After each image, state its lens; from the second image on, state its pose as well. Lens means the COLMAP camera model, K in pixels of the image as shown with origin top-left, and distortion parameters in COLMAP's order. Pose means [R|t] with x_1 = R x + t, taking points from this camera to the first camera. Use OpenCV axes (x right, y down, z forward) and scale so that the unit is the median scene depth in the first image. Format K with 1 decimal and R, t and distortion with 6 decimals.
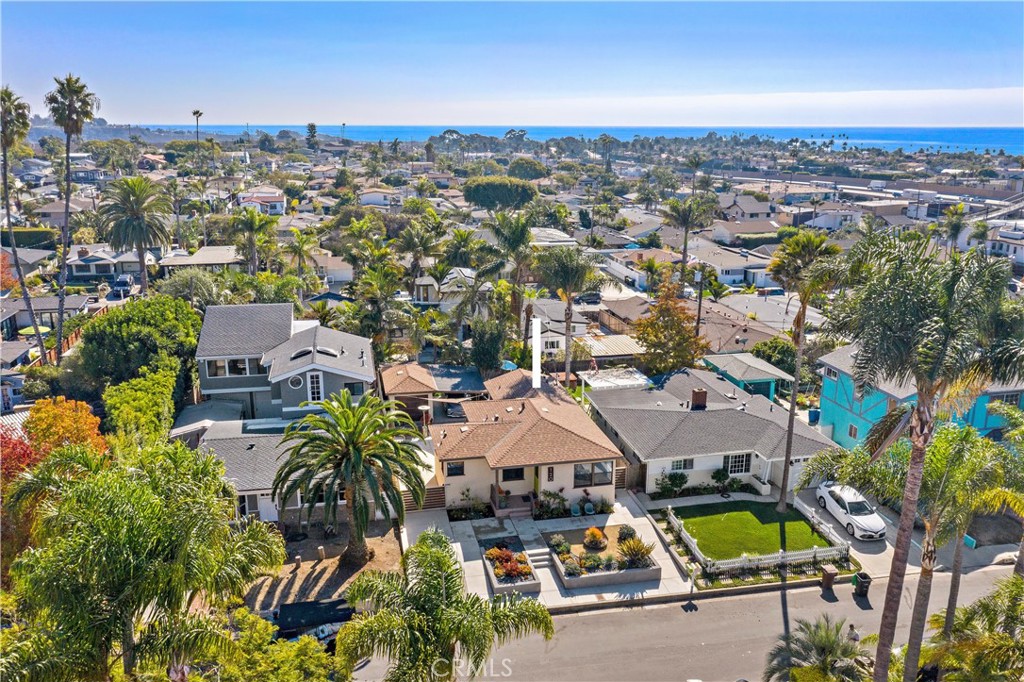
lens RADIAL K [[838.2, 0, 512.0], [0, 838.2, 341.0], [0, 0, 1]] dist [-0.027638, -0.002559]
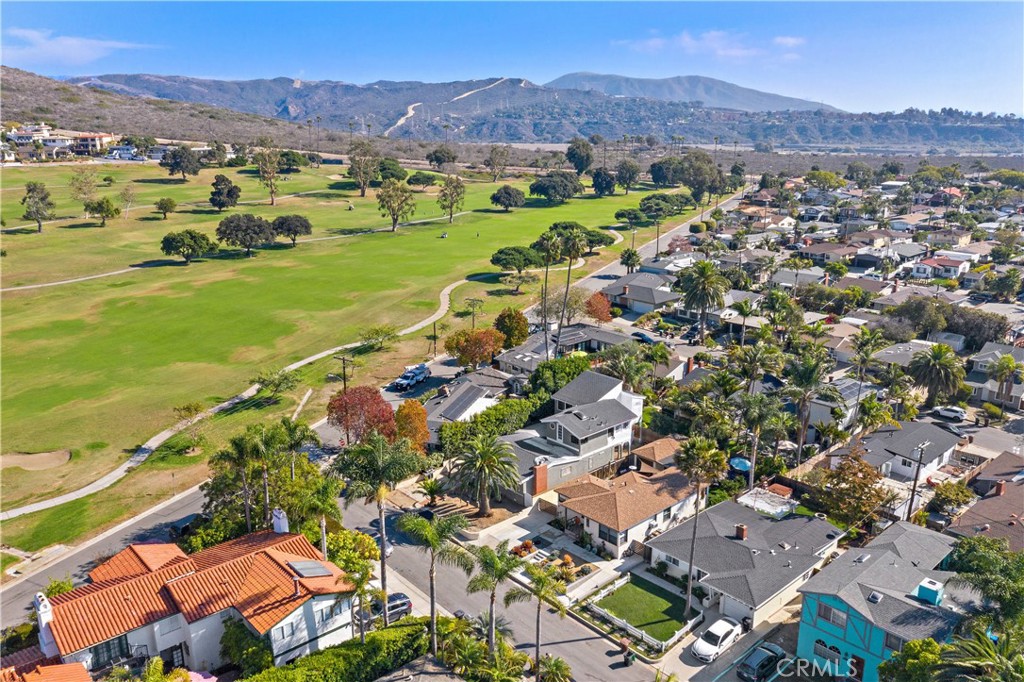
lens RADIAL K [[785.3, 0, 512.0], [0, 785.3, 341.0], [0, 0, 1]] dist [-0.010529, -0.001434]
pose [[0.512769, 0.229710, -0.827225, 1.220049], [-0.213611, 0.967375, 0.136217, -0.394435], [0.831528, 0.106857, 0.545109, -0.063831]]
